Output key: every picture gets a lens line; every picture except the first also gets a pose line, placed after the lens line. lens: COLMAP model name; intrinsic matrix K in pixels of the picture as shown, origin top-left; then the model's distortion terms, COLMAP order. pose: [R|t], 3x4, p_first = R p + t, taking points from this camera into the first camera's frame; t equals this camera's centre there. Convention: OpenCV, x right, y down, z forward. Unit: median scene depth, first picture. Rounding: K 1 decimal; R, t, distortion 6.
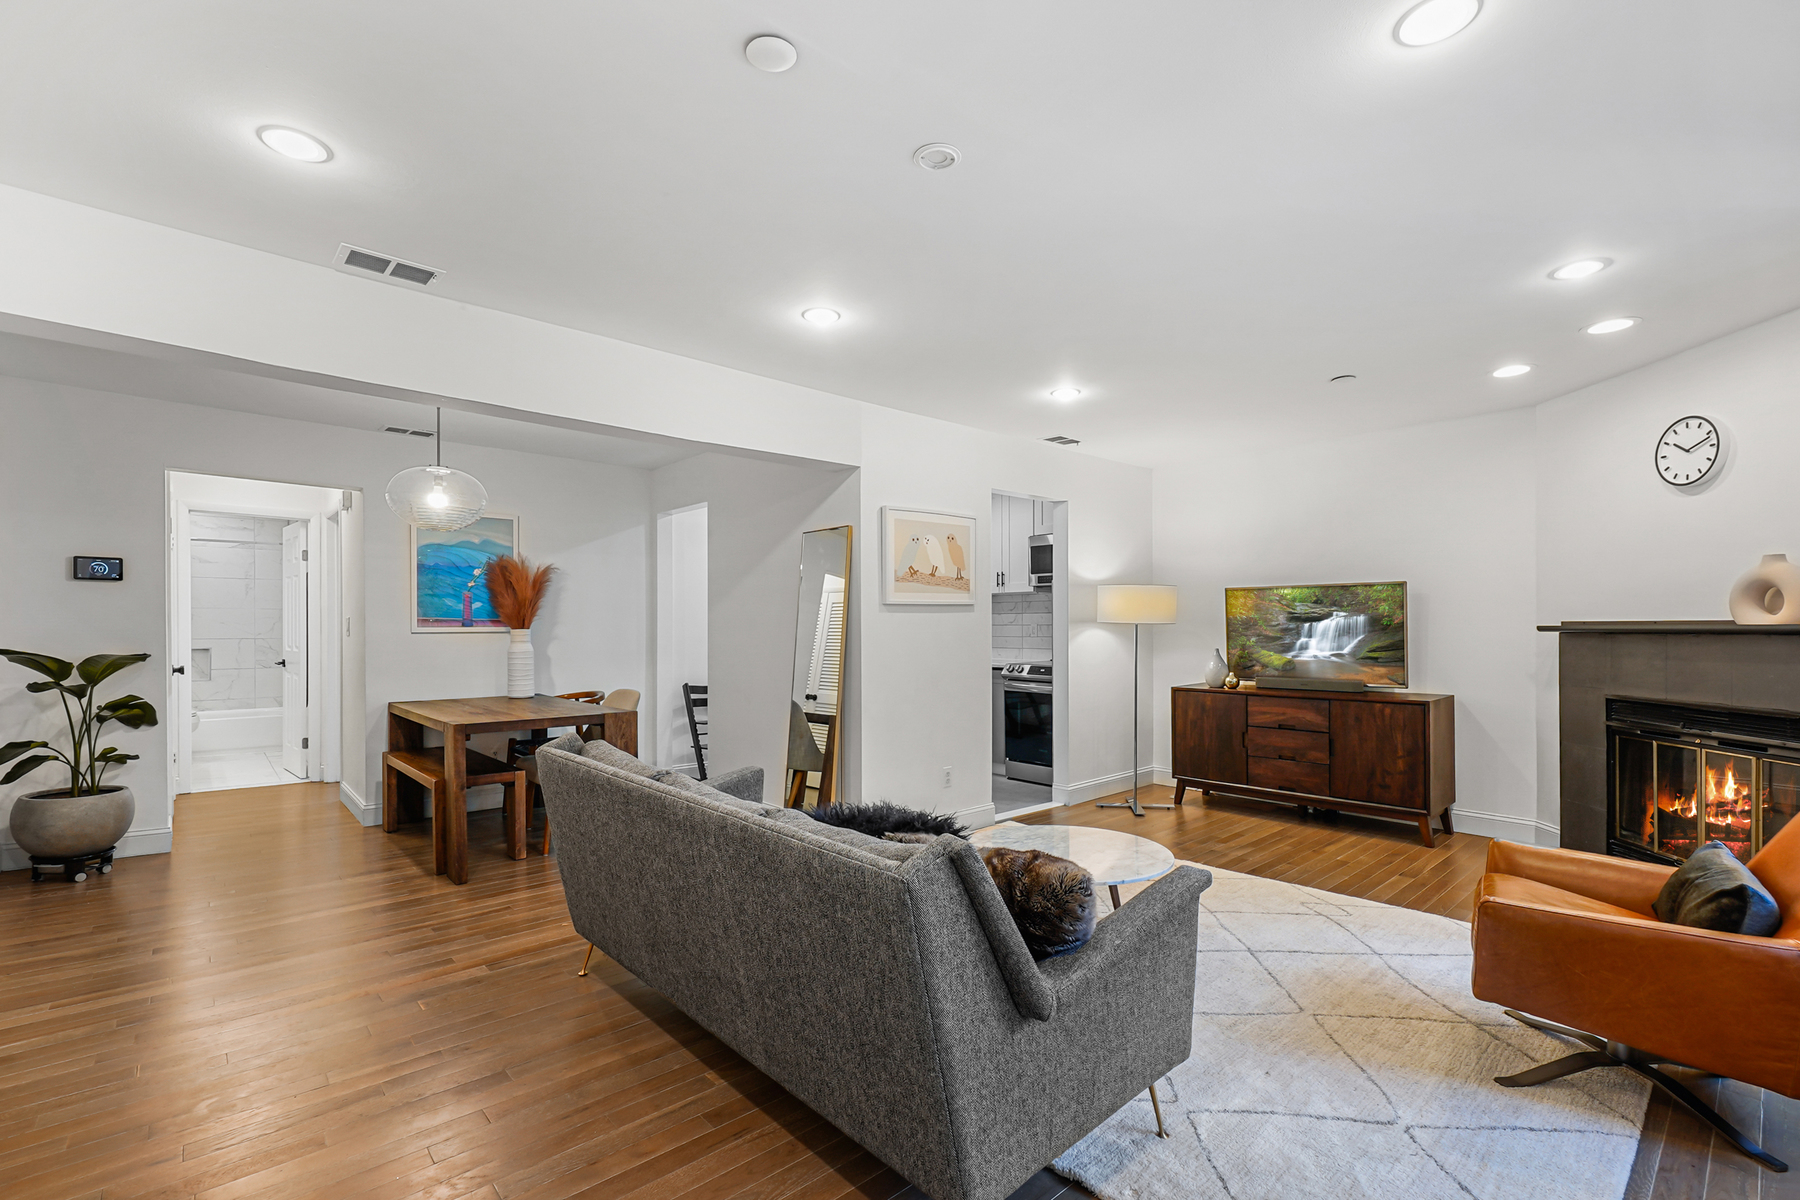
lens RADIAL K [[807.1, 0, 901.8], [0, 807.1, 629.1], [0, 0, 1]] dist [-0.002296, 0.000564]
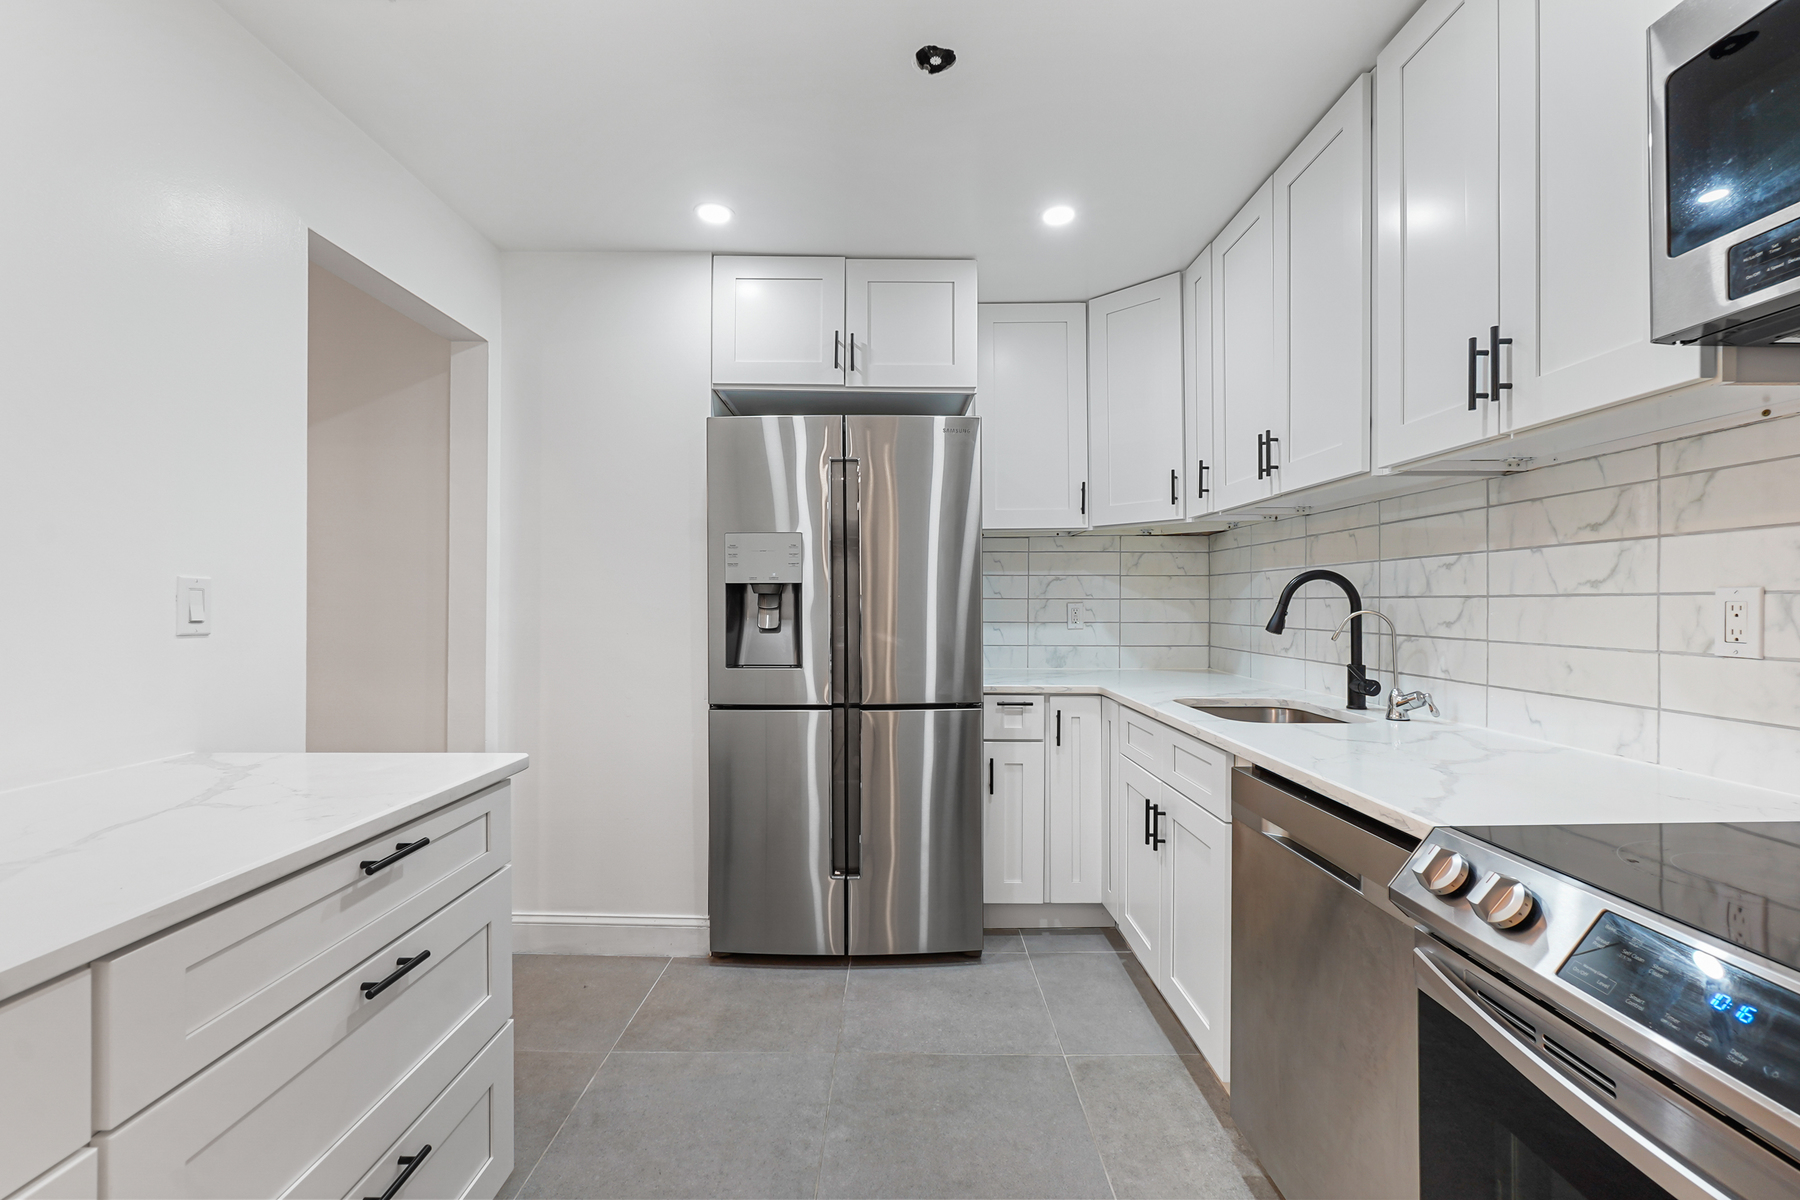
lens RADIAL K [[777.1, 0, 896.2], [0, 777.1, 601.0], [0, 0, 1]] dist [-0.000405, 0.000362]
pose [[0.741483, -0.000542, -0.670971, 0.228264], [-0.002577, 0.999990, -0.003655, -0.003104], [0.670966, 0.004439, 0.741474, 1.198643]]
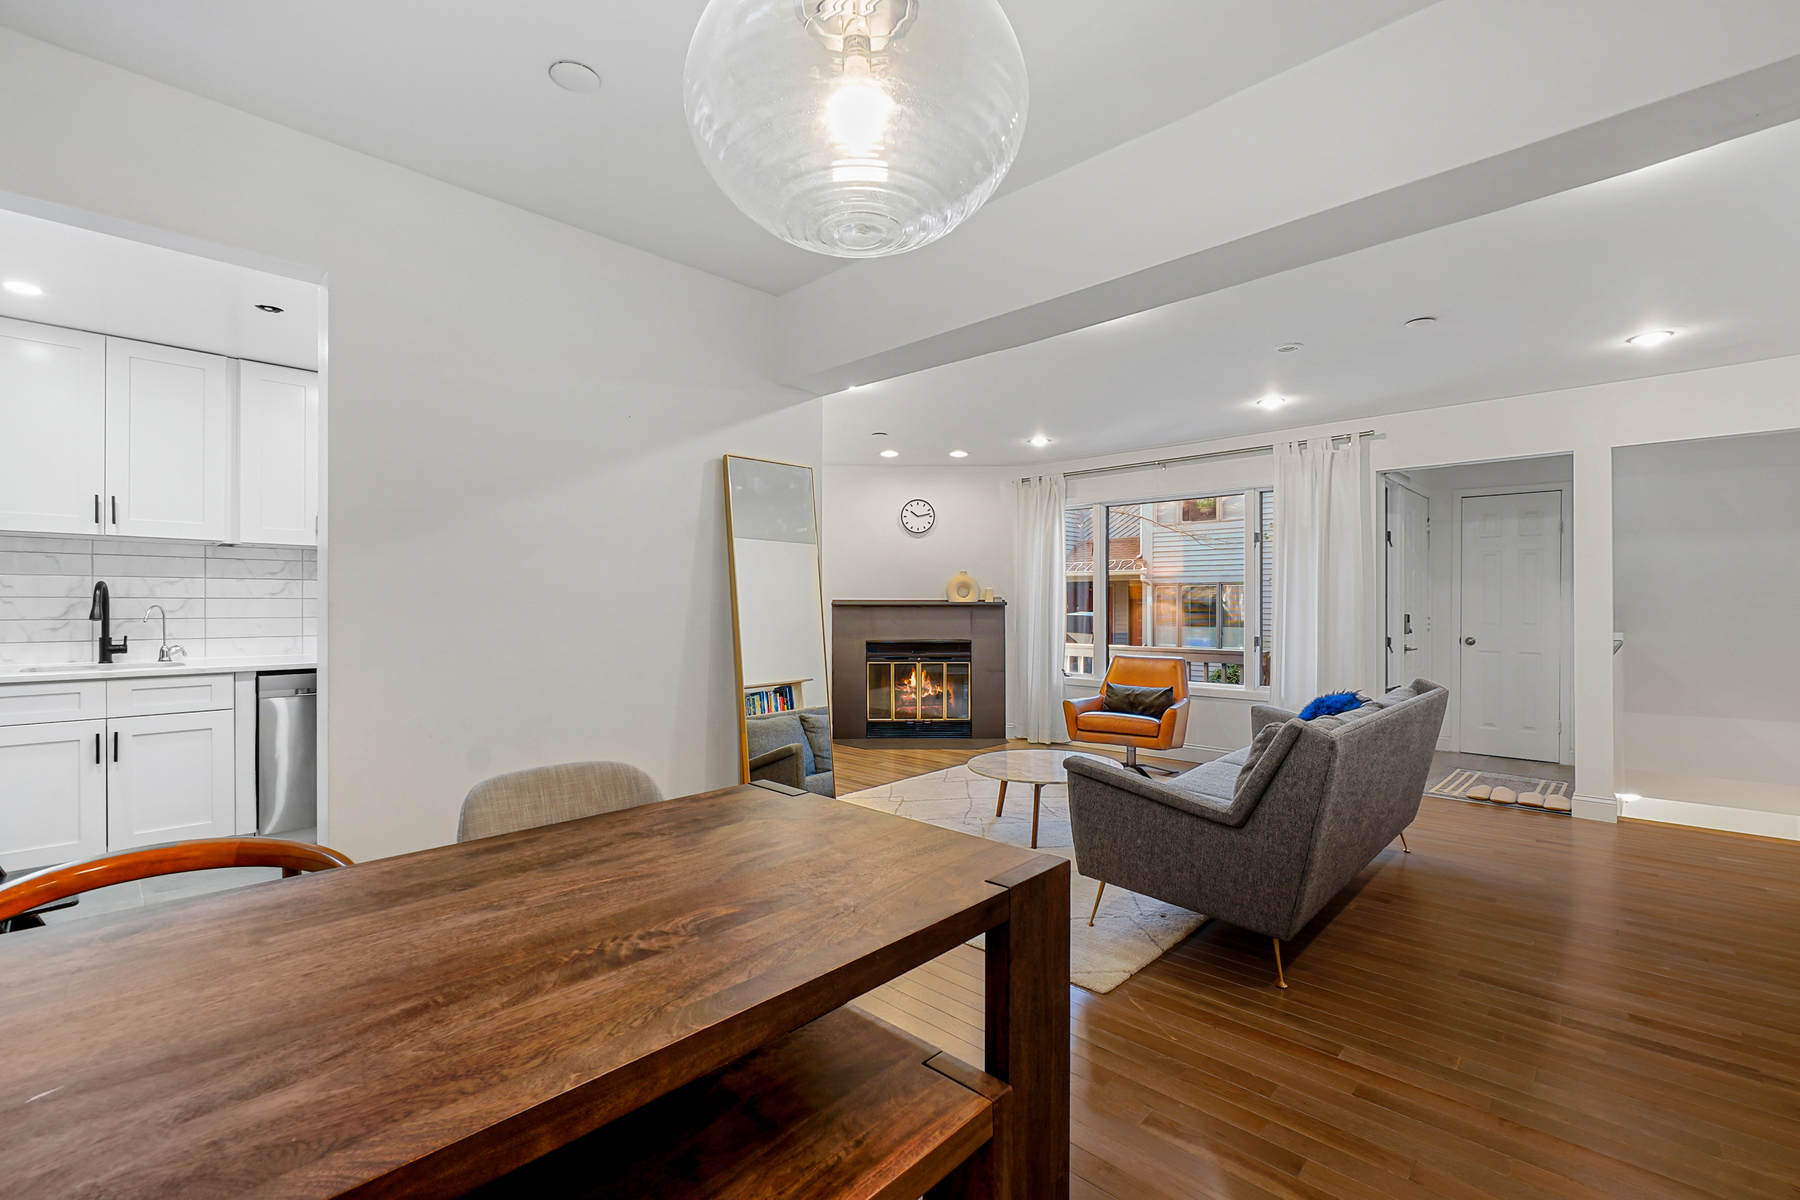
lens RADIAL K [[782.5, 0, 896.7], [0, 782.5, 608.9], [0, 0, 1]] dist [-0.001153, 0.000069]
pose [[-0.068372, -0.005017, 0.997647, -0.798851], [0.001407, 0.999986, 0.005125, 0.001293], [-0.997659, 0.001754, -0.068364, 0.964072]]
